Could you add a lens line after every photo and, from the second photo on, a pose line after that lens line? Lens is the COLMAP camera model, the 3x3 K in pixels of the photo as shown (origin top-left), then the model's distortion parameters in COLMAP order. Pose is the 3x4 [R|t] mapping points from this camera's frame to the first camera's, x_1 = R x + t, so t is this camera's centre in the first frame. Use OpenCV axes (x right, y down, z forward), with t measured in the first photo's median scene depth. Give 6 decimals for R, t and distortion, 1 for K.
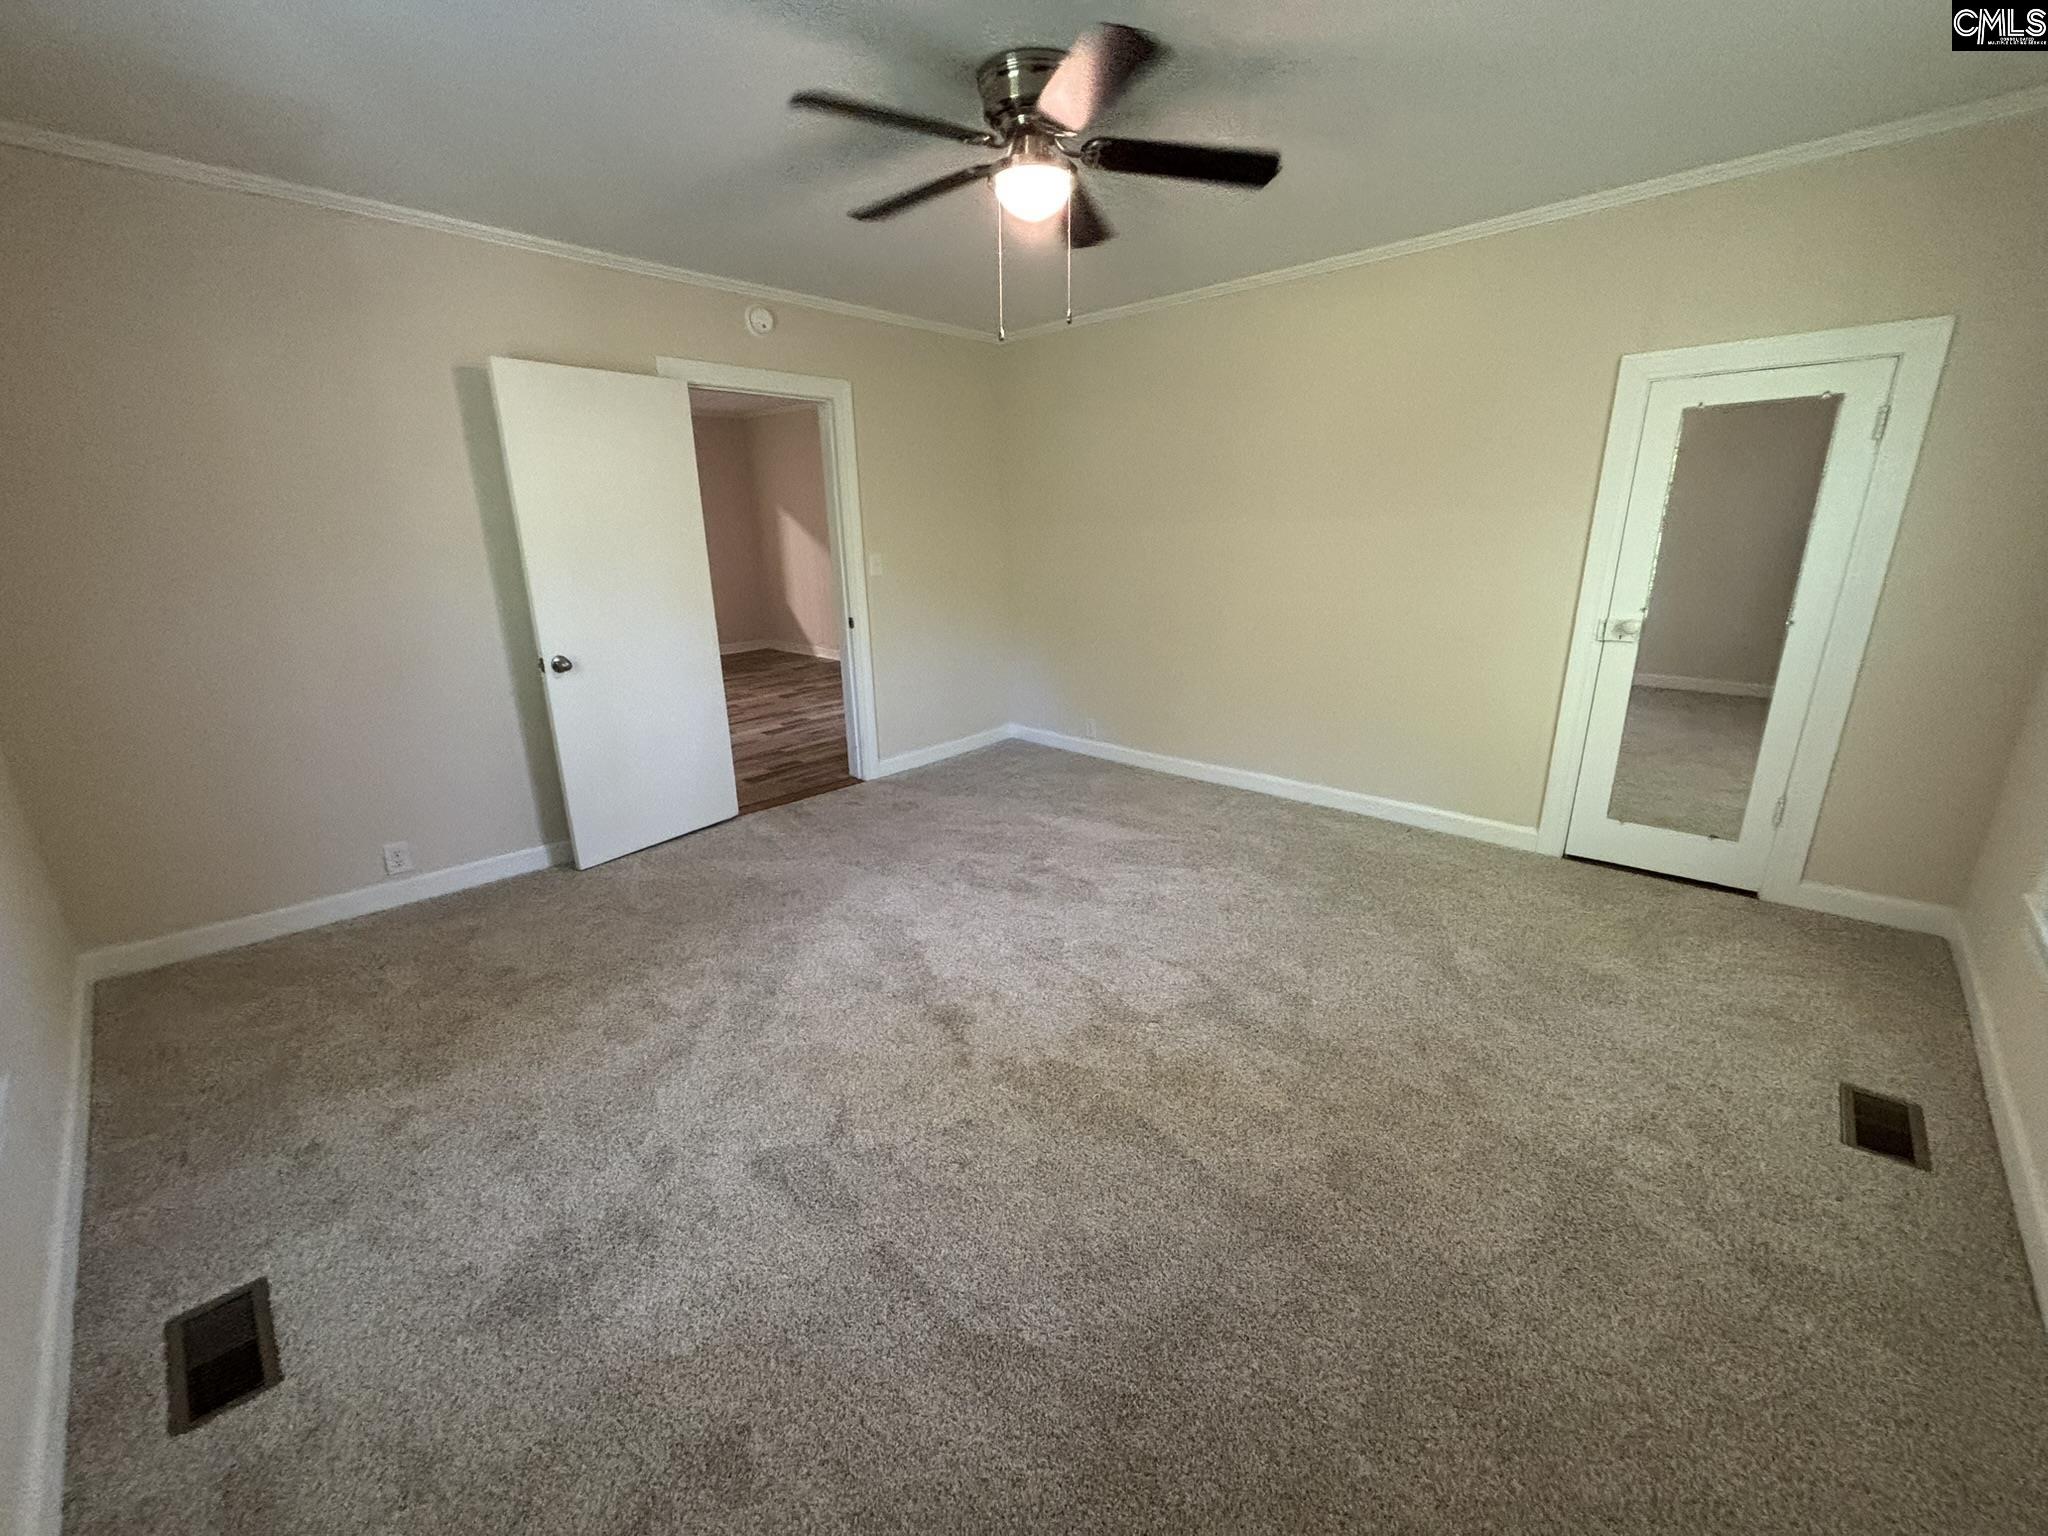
lens RADIAL K [[818.0, 0, 1014.9], [0, 818.0, 766.6], [0, 0, 1]] dist [0.002459, 0.000477]
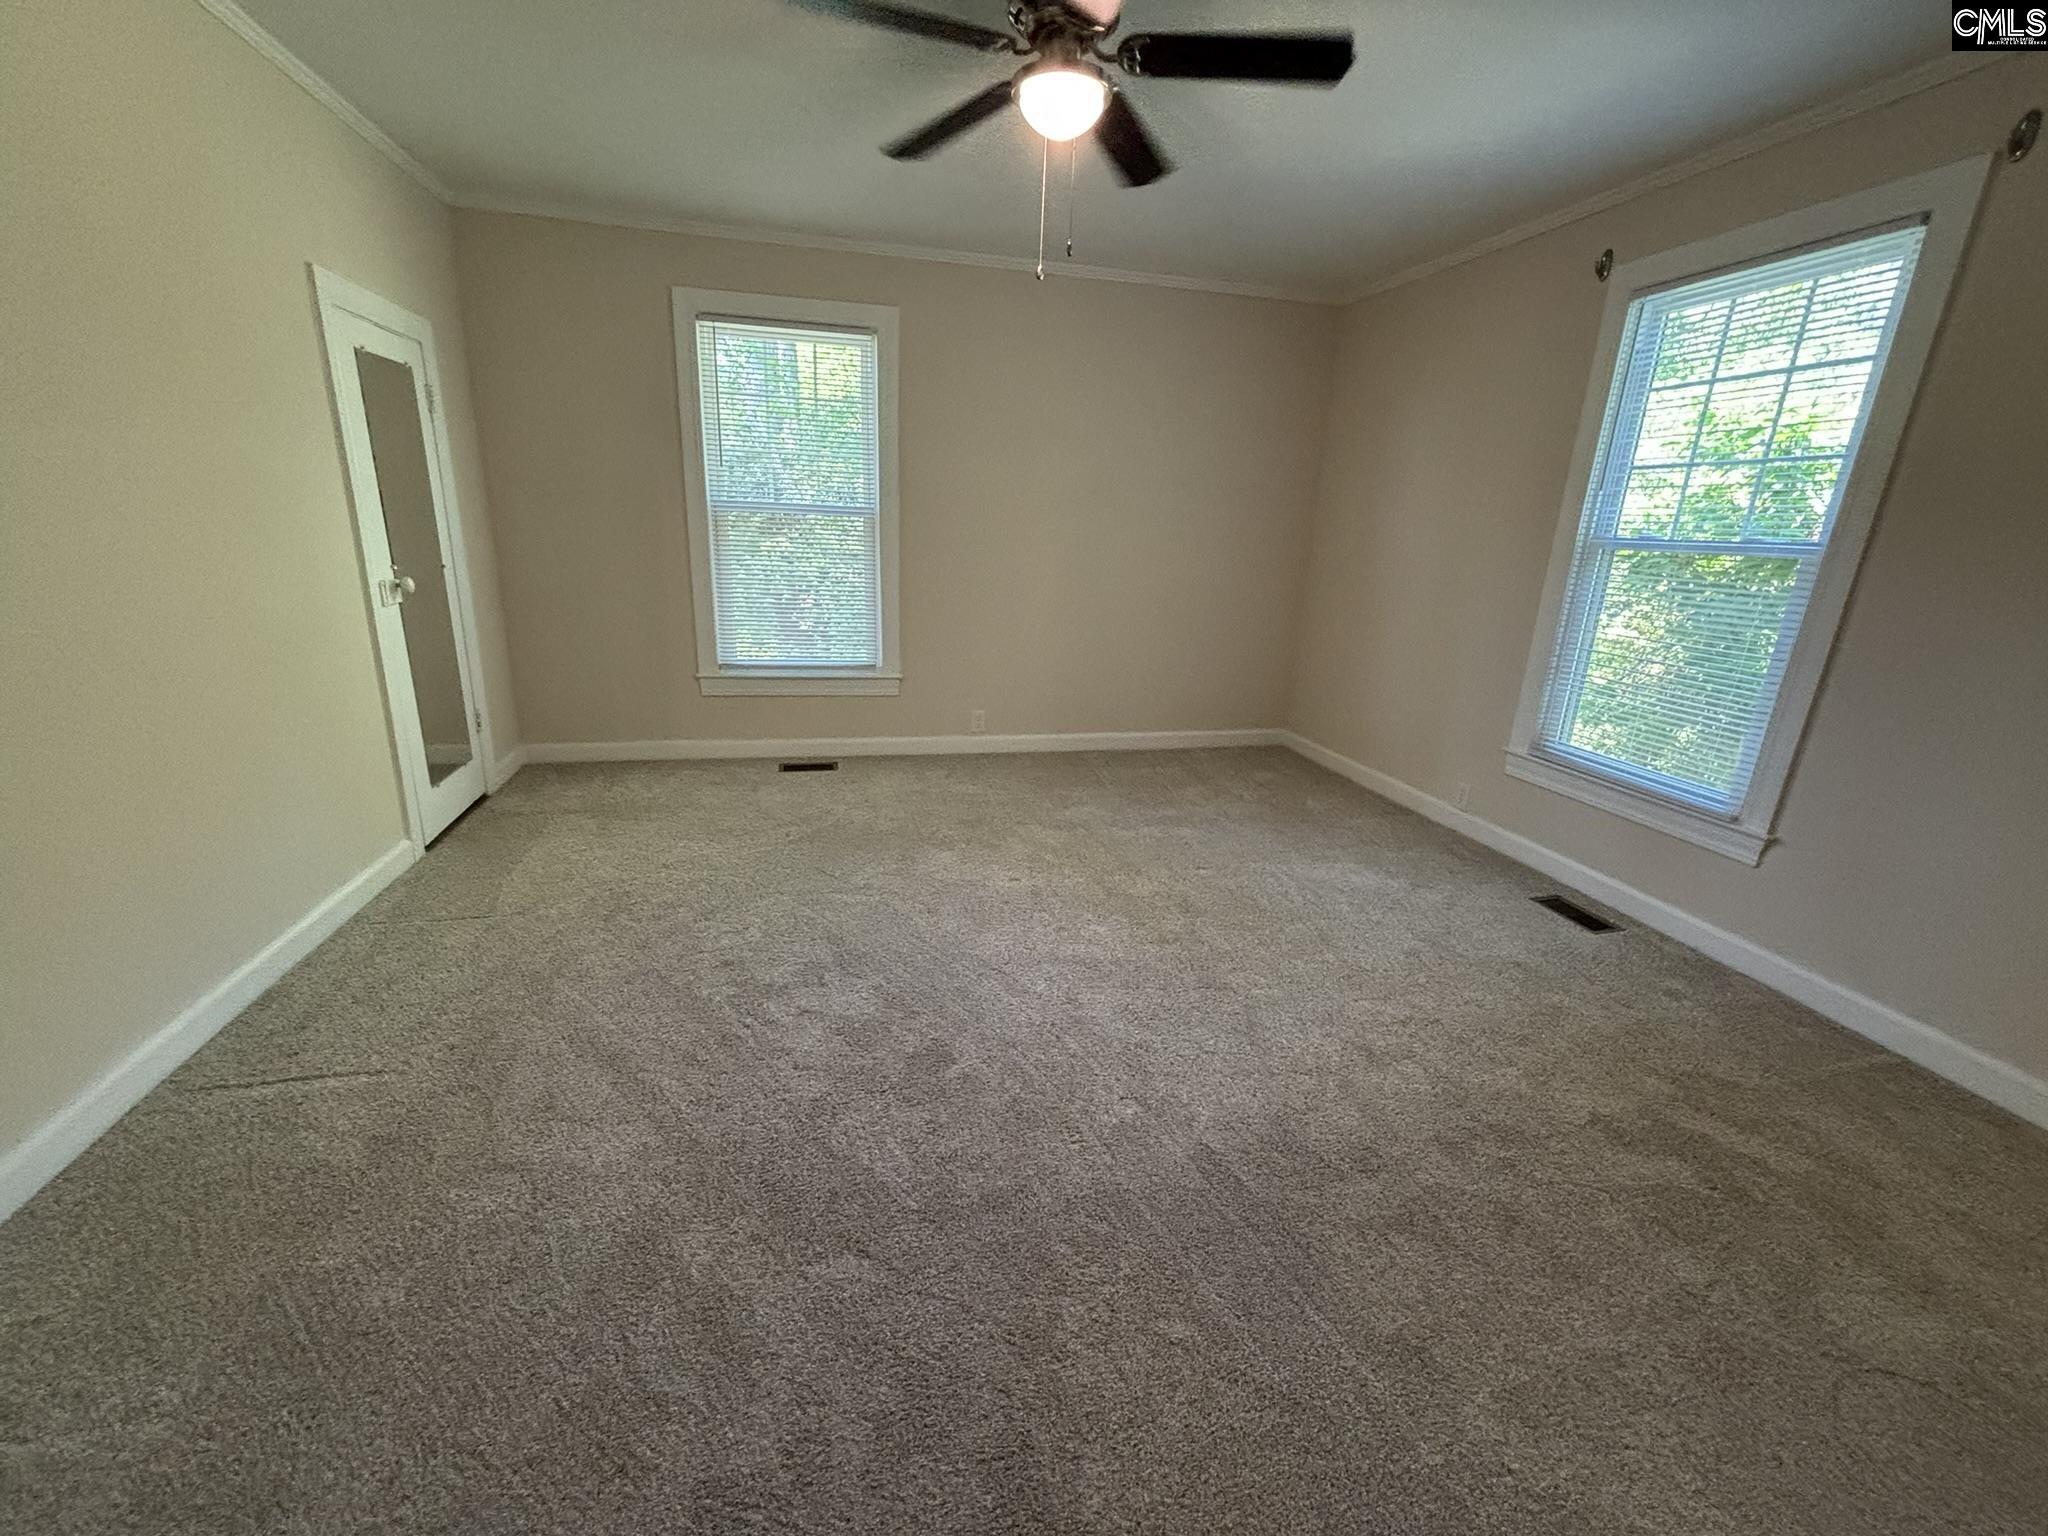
lens RADIAL K [[818.0, 0, 1014.9], [0, 818.0, 766.6], [0, 0, 1]] dist [0.002459, 0.000477]
pose [[-0.832462, -0.180318, 0.523920, -0.365050], [0.125565, 0.859570, 0.495351, -0.376828], [-0.539666, 0.478147, -0.692918, 1.388300]]
